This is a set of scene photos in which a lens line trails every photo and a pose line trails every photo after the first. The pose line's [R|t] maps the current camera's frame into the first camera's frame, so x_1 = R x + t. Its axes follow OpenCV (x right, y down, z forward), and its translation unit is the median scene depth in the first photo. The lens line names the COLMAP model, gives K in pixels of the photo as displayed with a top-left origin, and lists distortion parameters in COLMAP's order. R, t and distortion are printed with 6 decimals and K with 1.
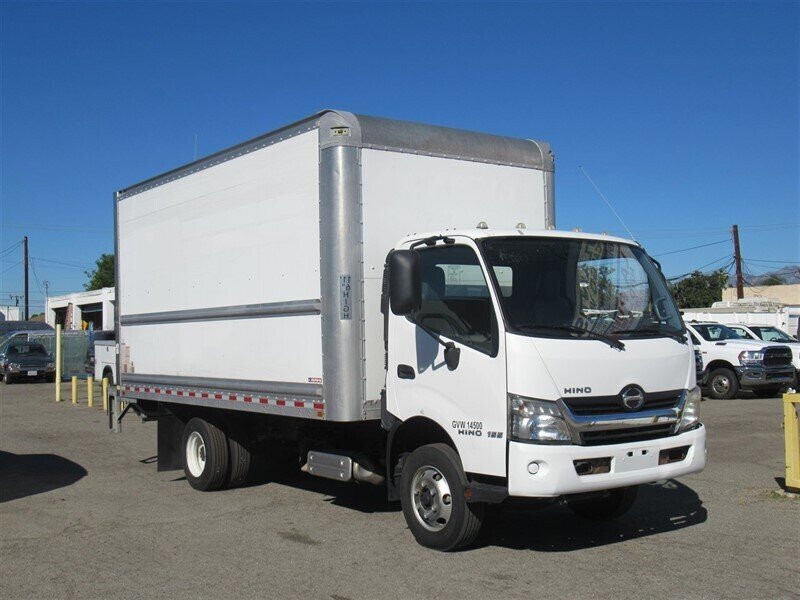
lens RADIAL K [[898.7, 0, 400.3], [0, 898.7, 327.9], [0, 0, 1]] dist [0.003492, -0.001417]
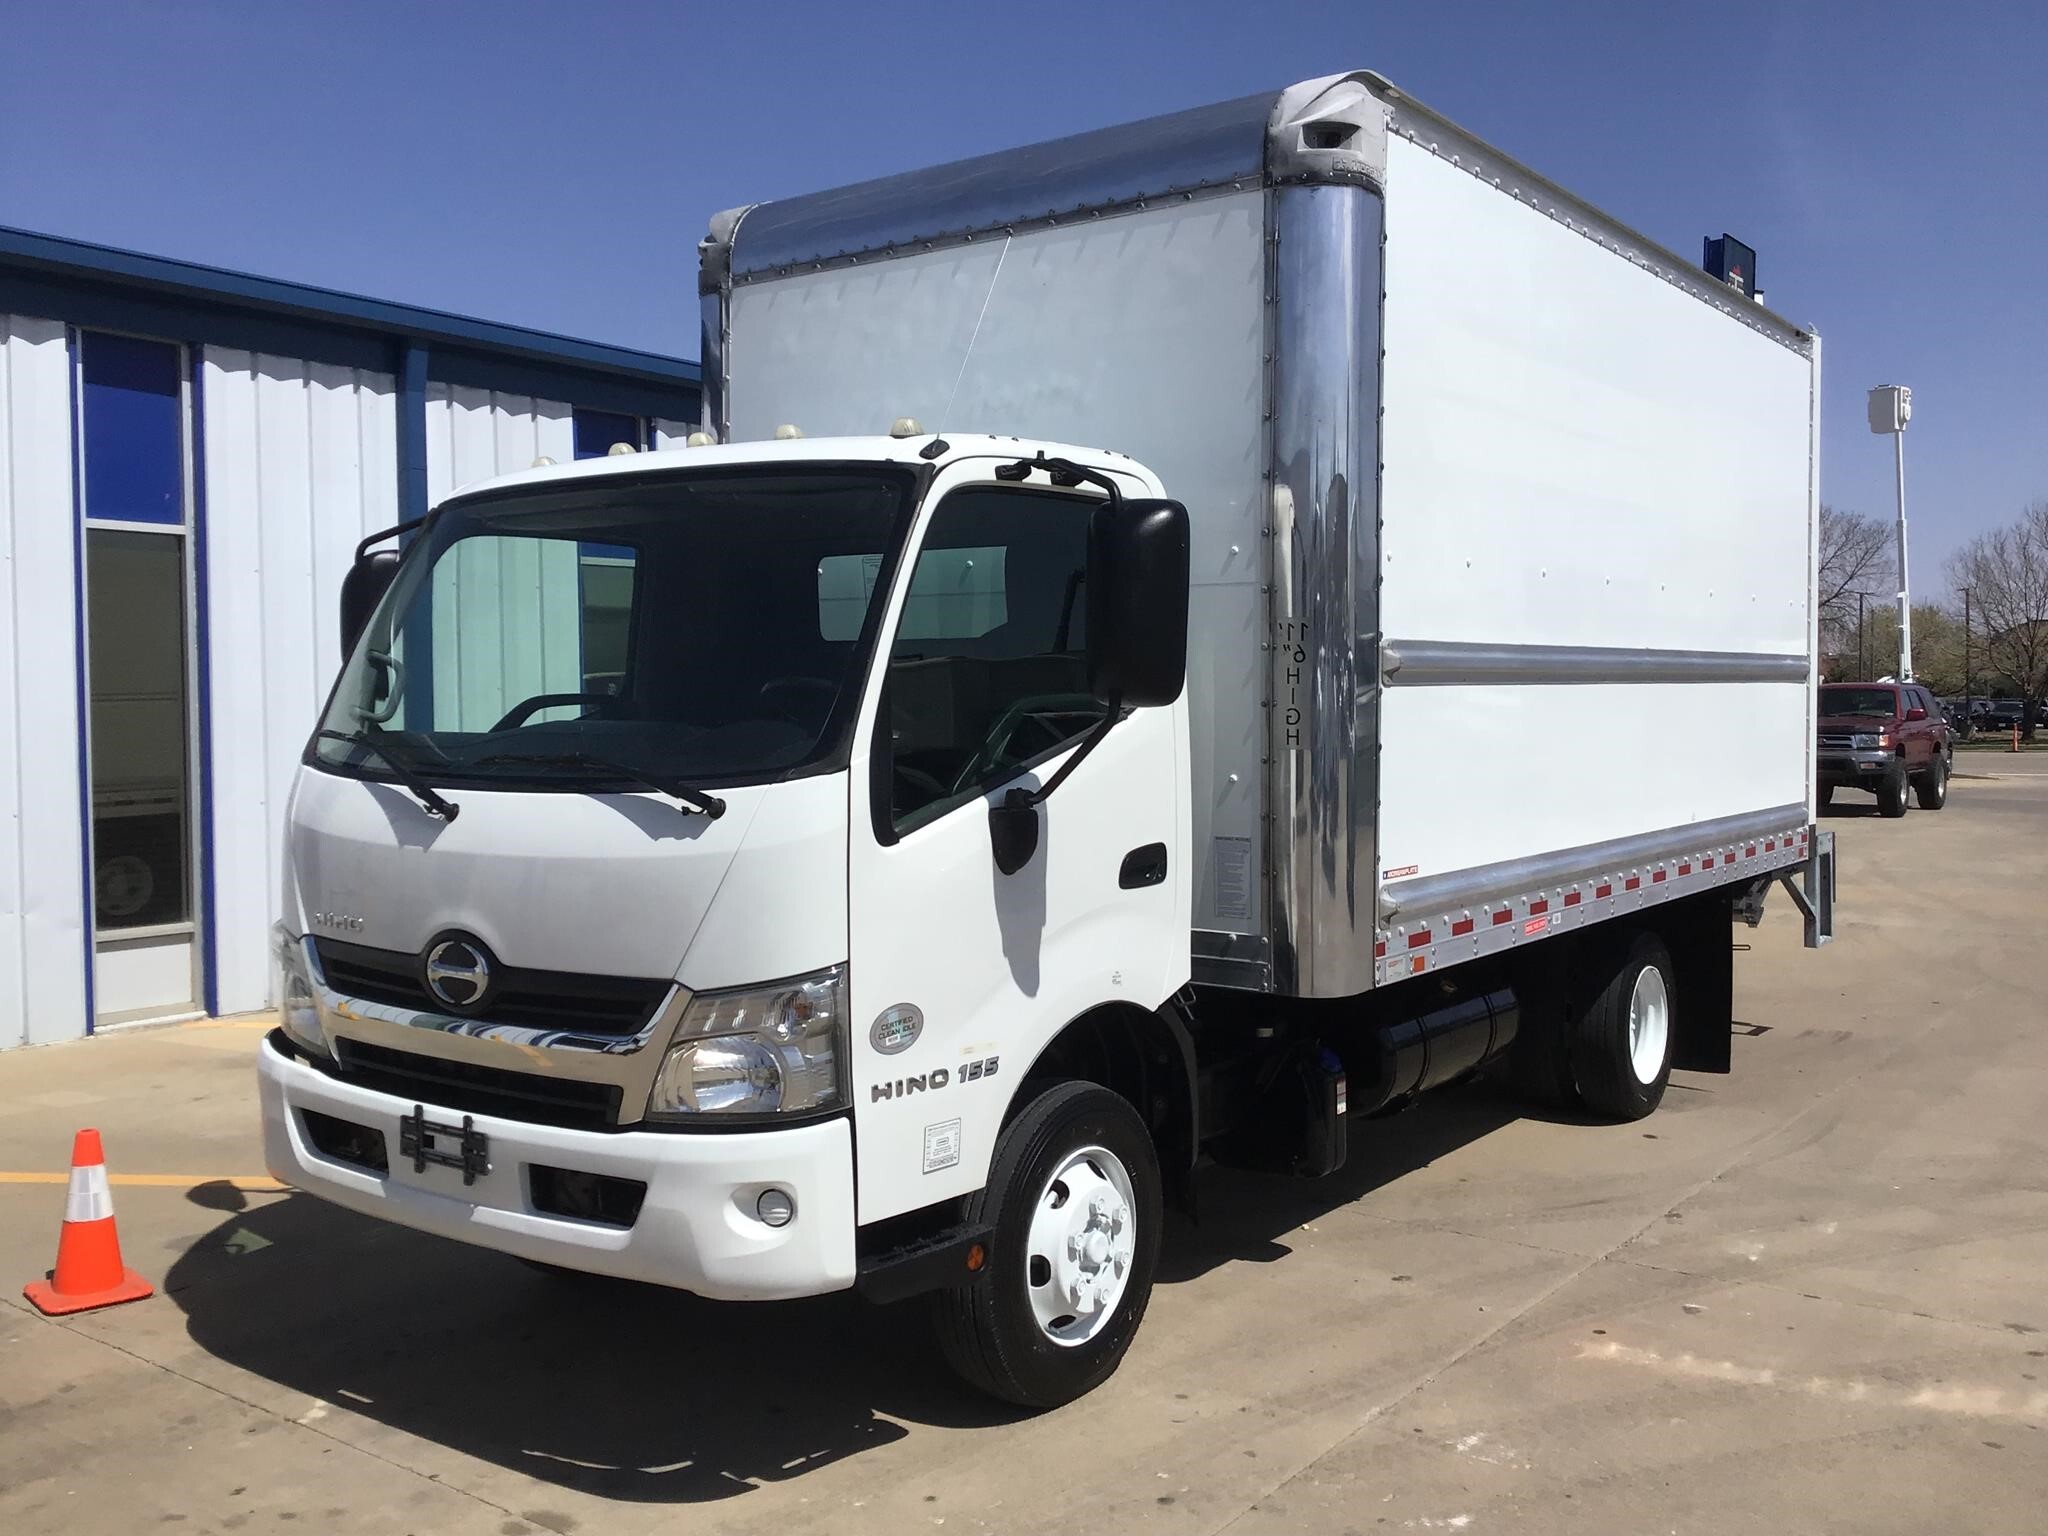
lens RADIAL K [[1862.4, 0, 1021.6], [0, 1862.4, 740.7], [0, 0, 1]] dist [0.089143, 0.001244]
pose [[0.282706, 0.042213, -0.958277, 0.974726], [0.015143, 0.998710, 0.048461, -0.035779], [0.959087, -0.028211, 0.281702, 1.018339]]
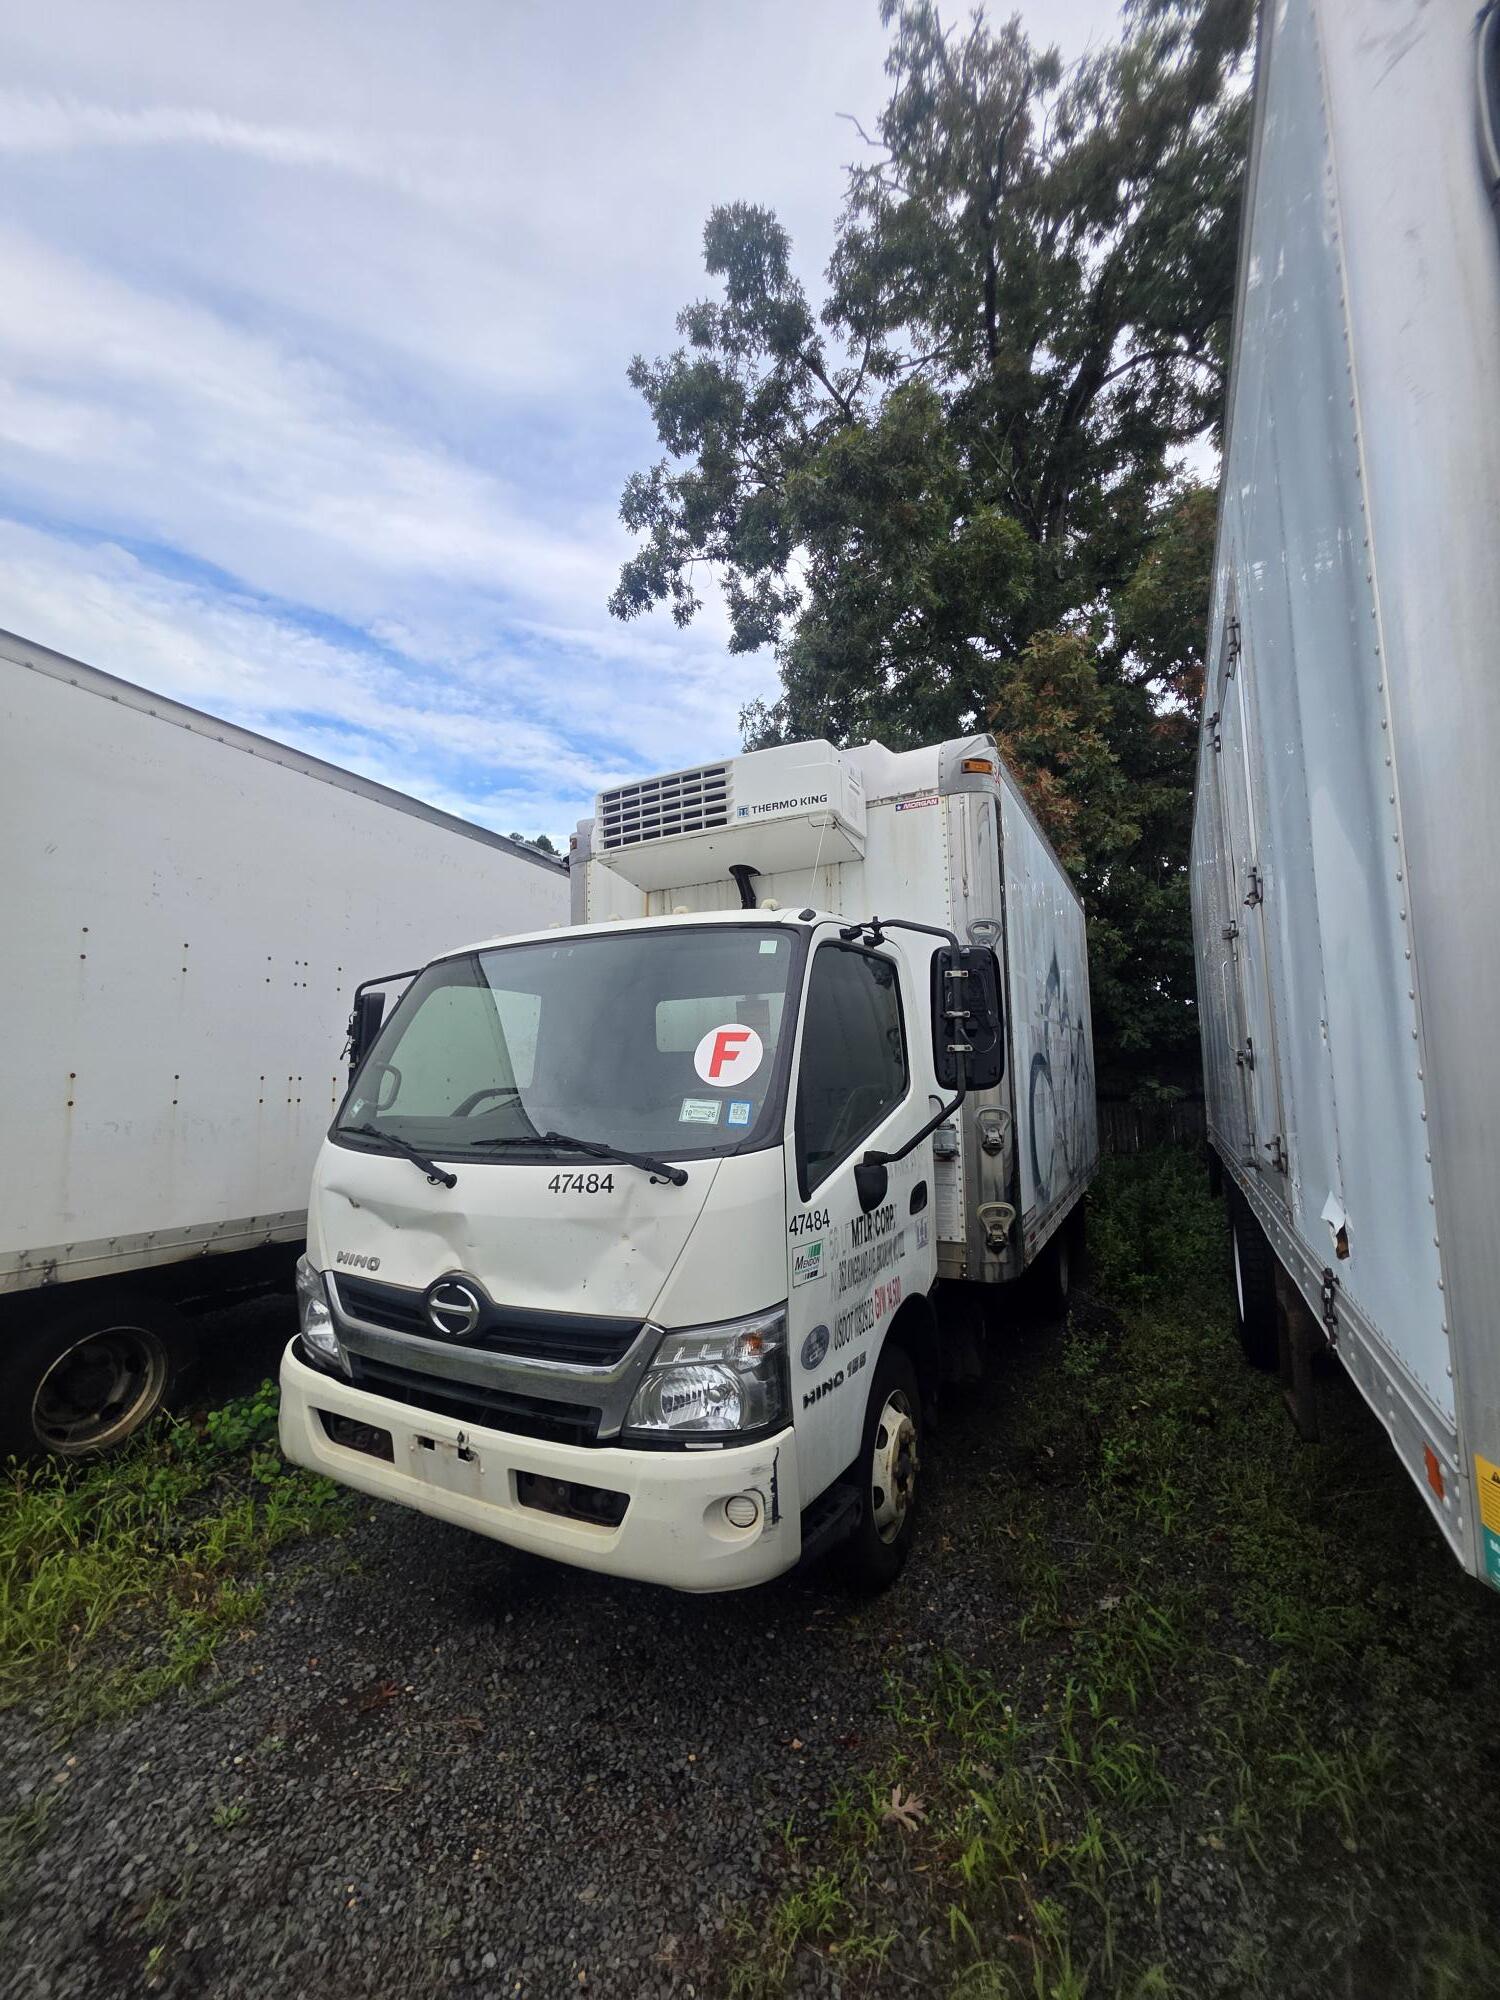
lens RADIAL K [[826.6, 0, 750.0], [0, 826.6, 1000.0], [0, 0, 1]] dist [0.001096, -0.000017]
pose [[0.423521, -0.076391, -0.902660, 0.684486], [0.024821, 0.997043, -0.072733, -0.034173], [0.905546, 0.008399, 0.424164, 0.971431]]
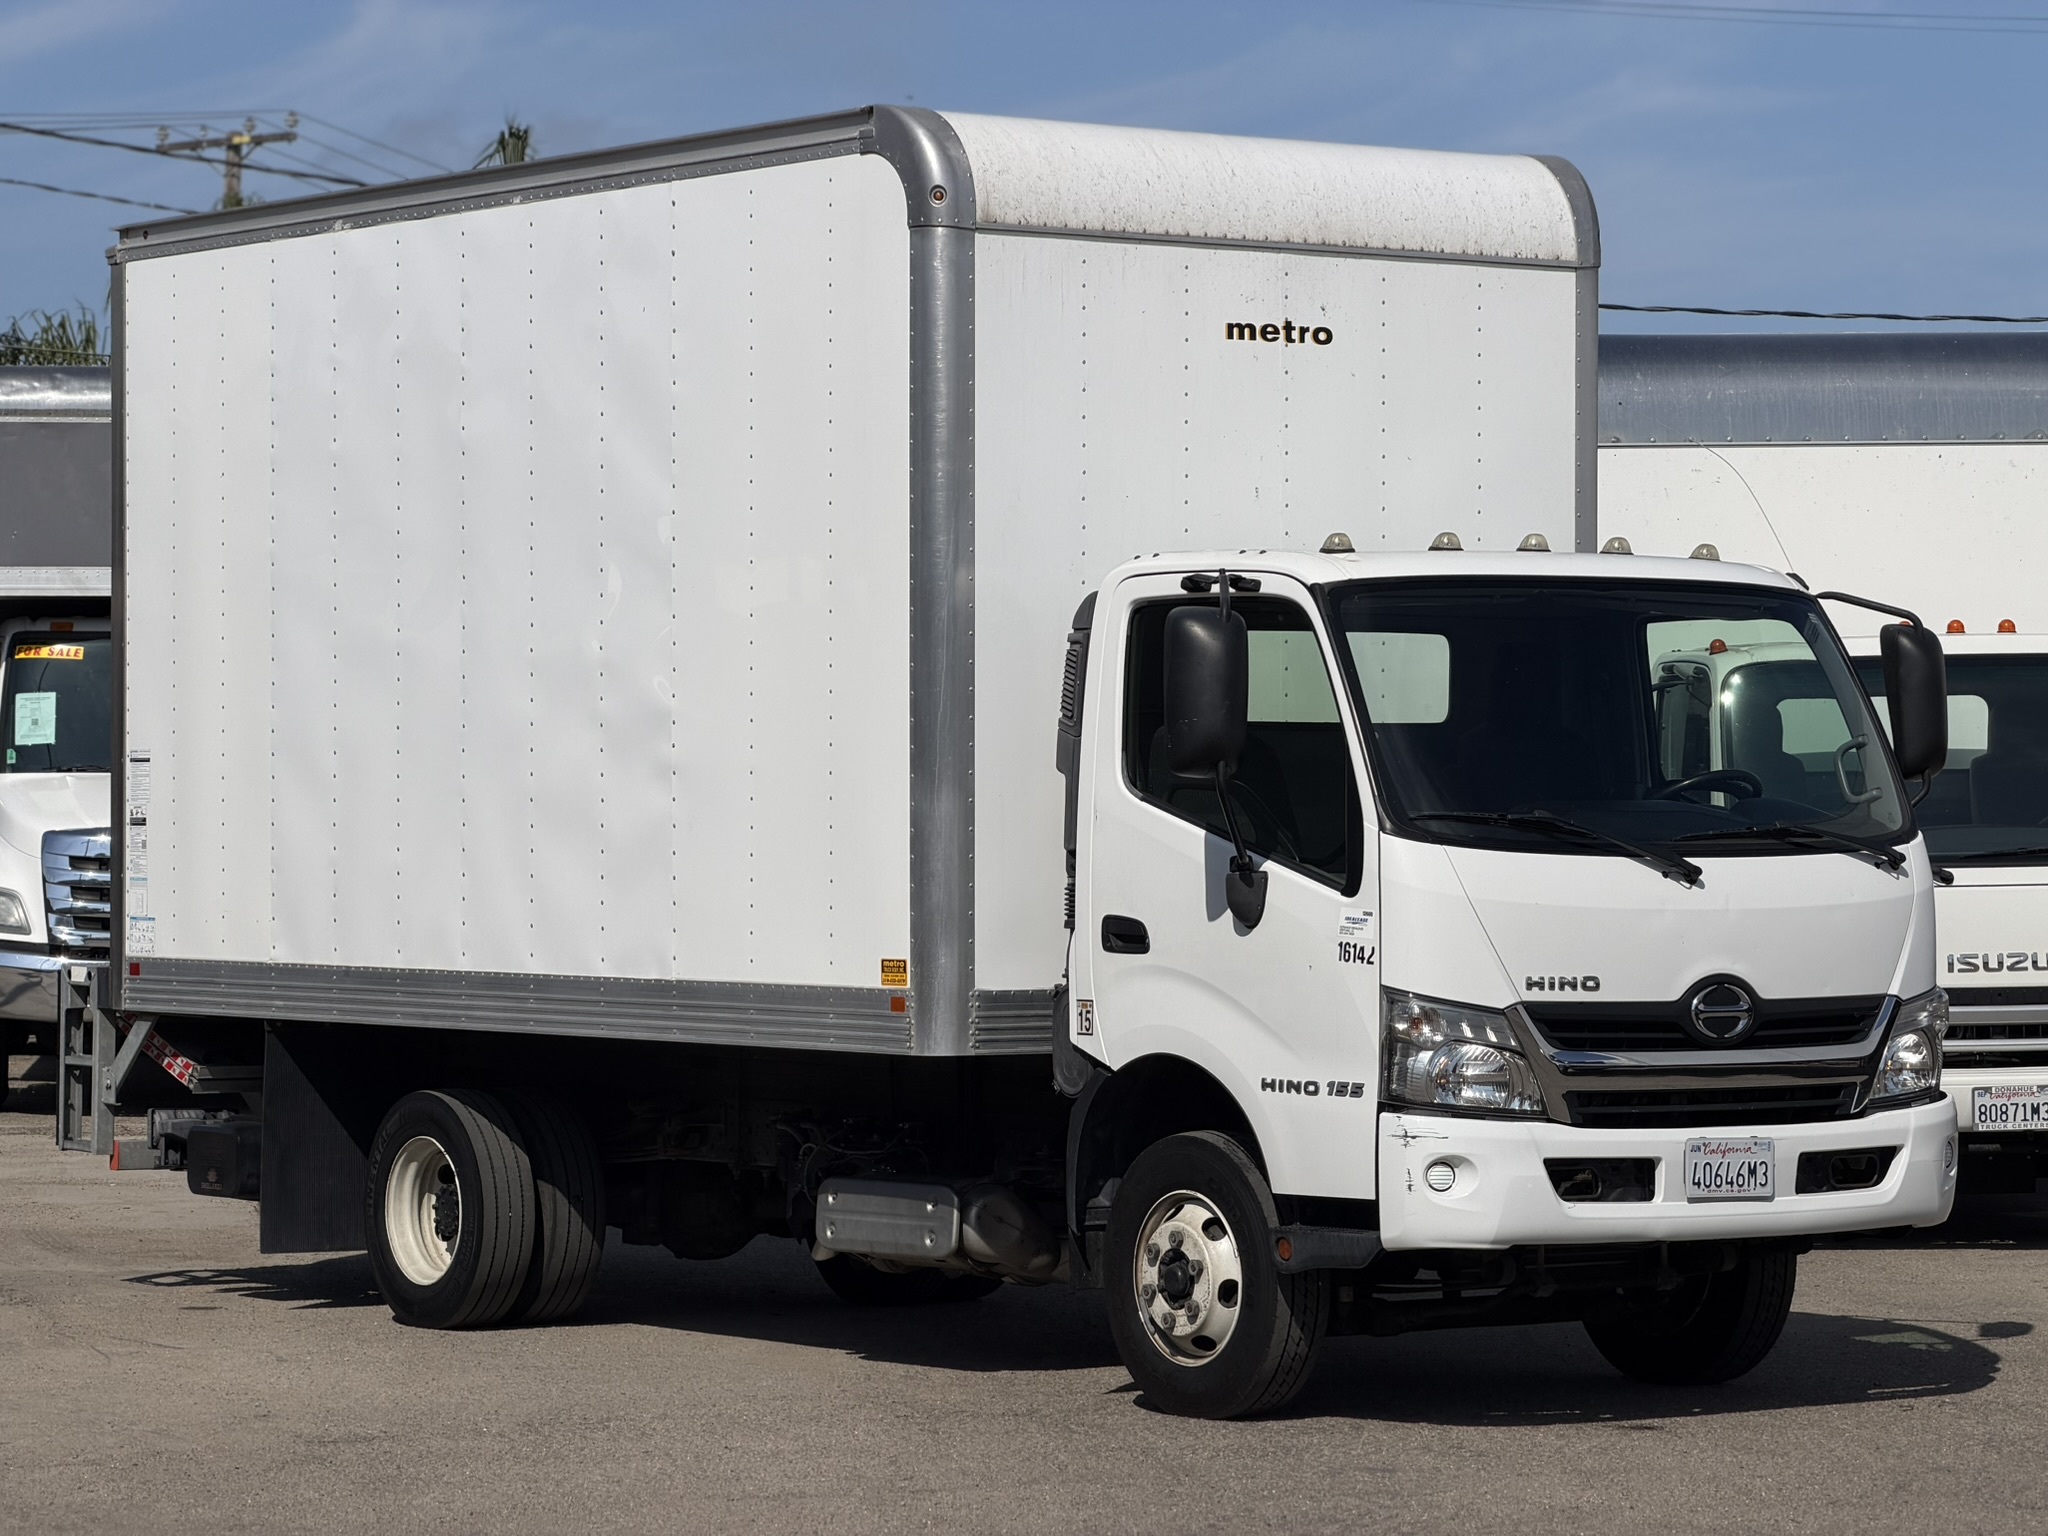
lens RADIAL K [[5933.0, 0, 1024.0], [0, 5933.0, 768.0], [0, 0, 1]] dist [0.123445, 0.153917]
pose [[0.999827, 0.015320, -0.010508, -0.011422], [-0.015285, 0.999878, 0.003367, -0.028784], [0.010559, -0.003206, 0.999939, -1.537193]]
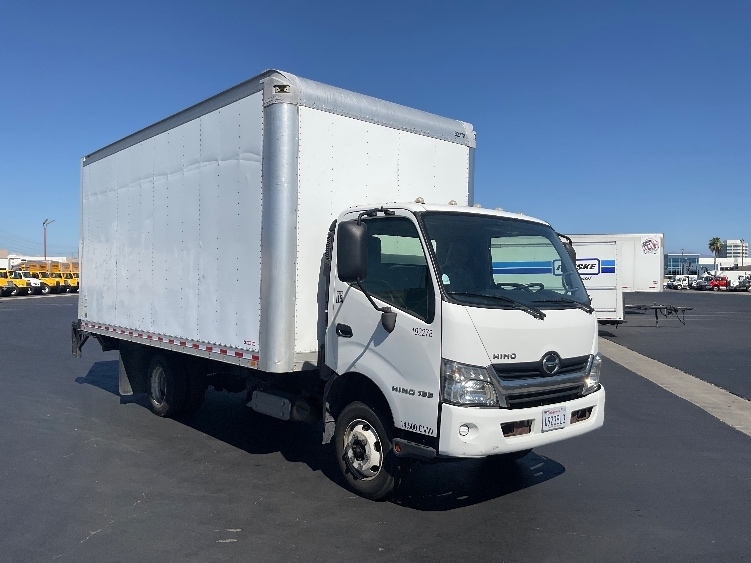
lens RADIAL K [[607.4, 0, 375.5], [0, 607.4, 281.5], [0, 0, 1]] dist [0.061782, -0.000809]
pose [[0.996690, 0.041234, 0.070061, -0.011447], [-0.041530, 0.999133, 0.002770, -0.015561], [-0.069886, -0.005670, 0.997539, 0.274095]]
